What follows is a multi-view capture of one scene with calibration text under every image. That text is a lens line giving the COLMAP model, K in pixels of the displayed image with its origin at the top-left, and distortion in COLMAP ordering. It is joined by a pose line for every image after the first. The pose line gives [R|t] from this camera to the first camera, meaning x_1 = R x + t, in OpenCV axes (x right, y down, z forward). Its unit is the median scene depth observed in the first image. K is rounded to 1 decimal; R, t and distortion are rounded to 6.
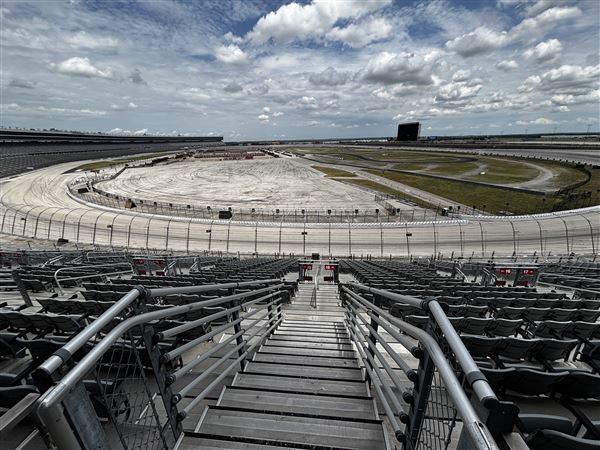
lens RADIAL K [[242.5, 0, 300.7], [0, 242.5, 225.1], [0, 0, 1]] dist [0.002711, -0.000603]
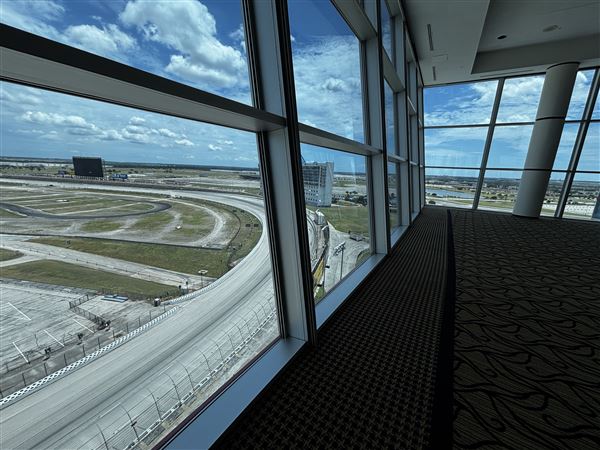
lens RADIAL K [[242.5, 0, 300.2], [0, 242.5, 225.0], [0, 0, 1]] dist [0.002711, -0.000603]
pose [[0.458207, -0.170594, 0.872321, -0.007041], [0.277850, 0.959717, 0.041738, -0.181135], [-0.844302, 0.223250, 0.487148, -0.118491]]
